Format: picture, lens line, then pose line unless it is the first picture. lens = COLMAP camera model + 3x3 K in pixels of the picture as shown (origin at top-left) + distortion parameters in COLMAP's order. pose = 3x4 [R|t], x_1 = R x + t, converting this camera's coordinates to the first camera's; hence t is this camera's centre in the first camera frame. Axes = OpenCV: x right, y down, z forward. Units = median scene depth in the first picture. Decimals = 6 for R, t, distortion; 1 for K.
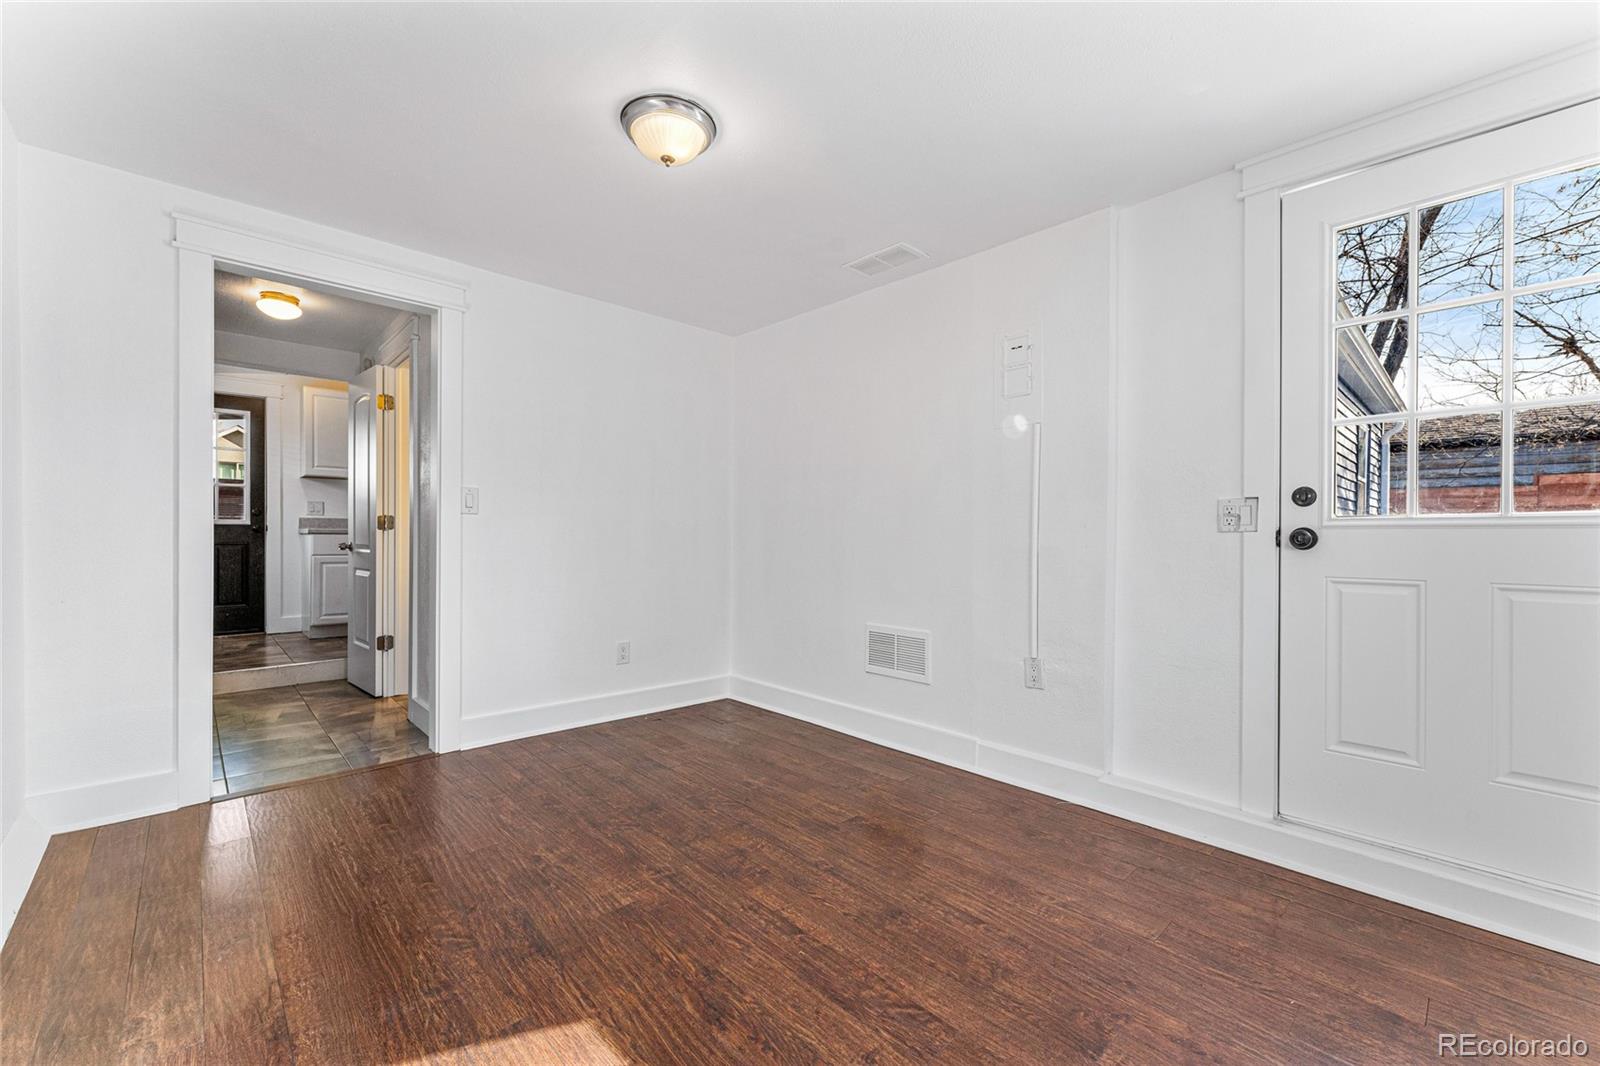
lens RADIAL K [[649.9, 0, 801.0], [0, 649.9, 528.0], [0, 0, 1]] dist [-0.003728, 0.000368]
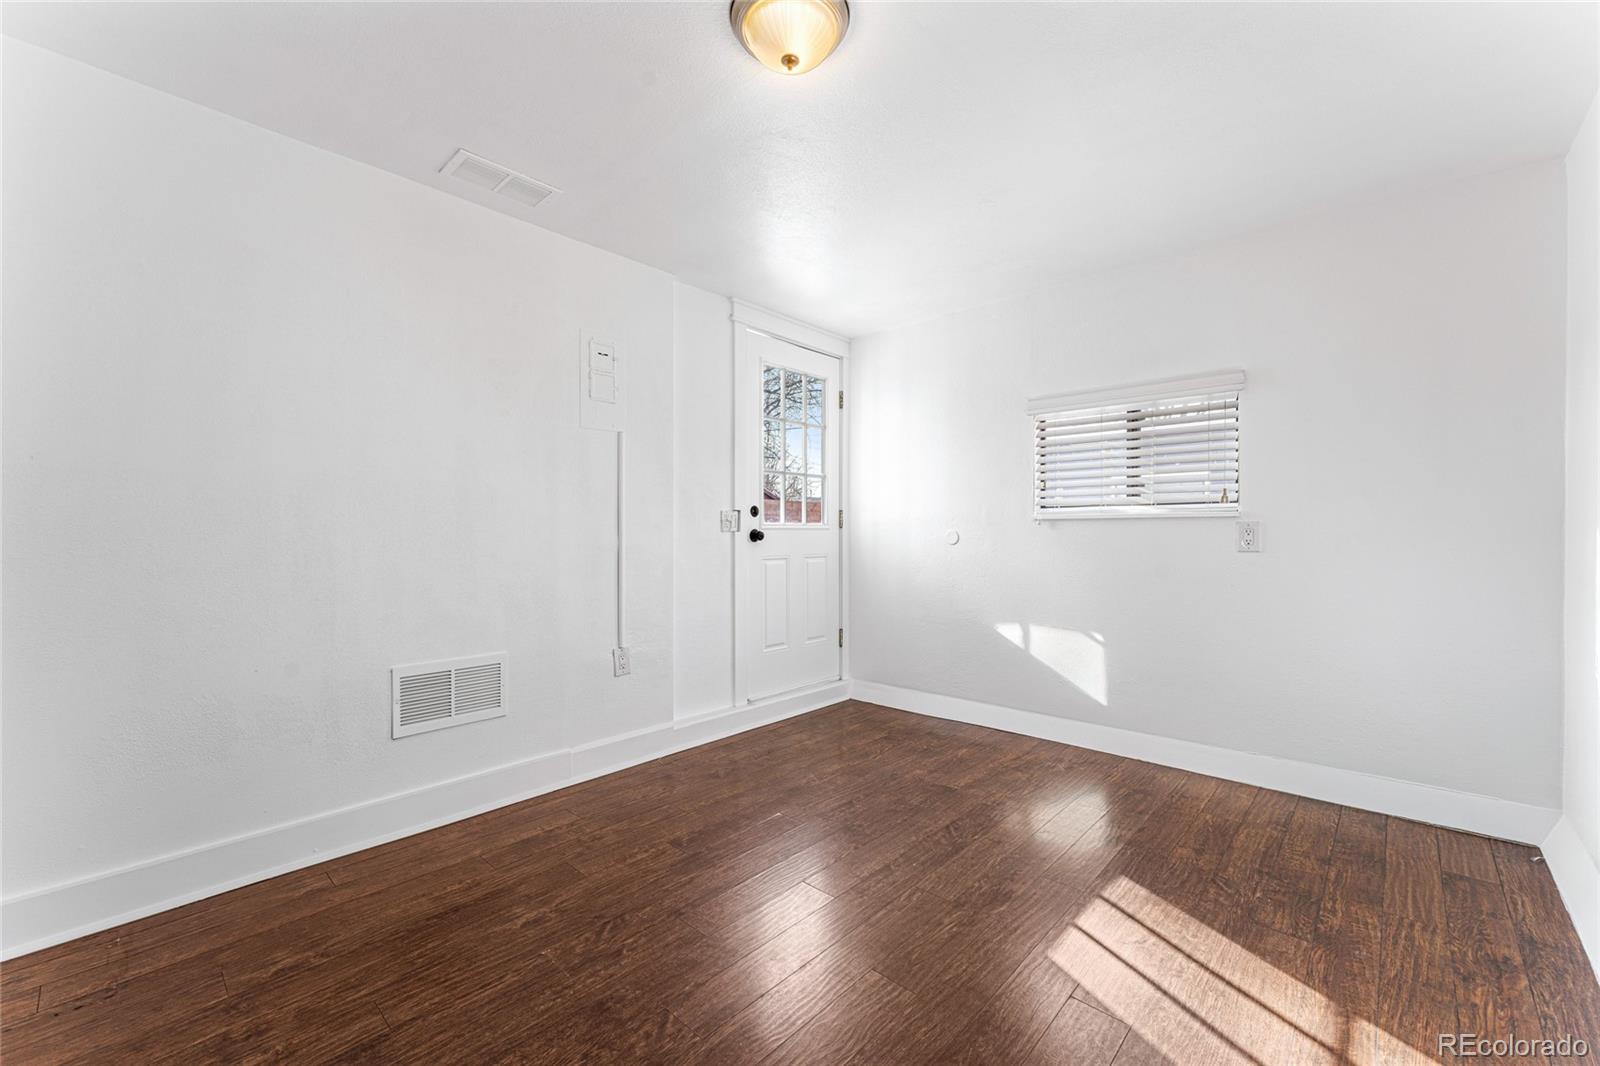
lens RADIAL K [[649.9, 0, 785.8], [0, 649.9, 532.5], [0, 0, 1]] dist [-0.003728, 0.000368]
pose [[-0.058073, -0.008559, 0.998276, -0.759674], [-0.008925, 0.999928, 0.008054, -0.004554], [-0.998272, -0.008442, -0.058145, 0.807064]]
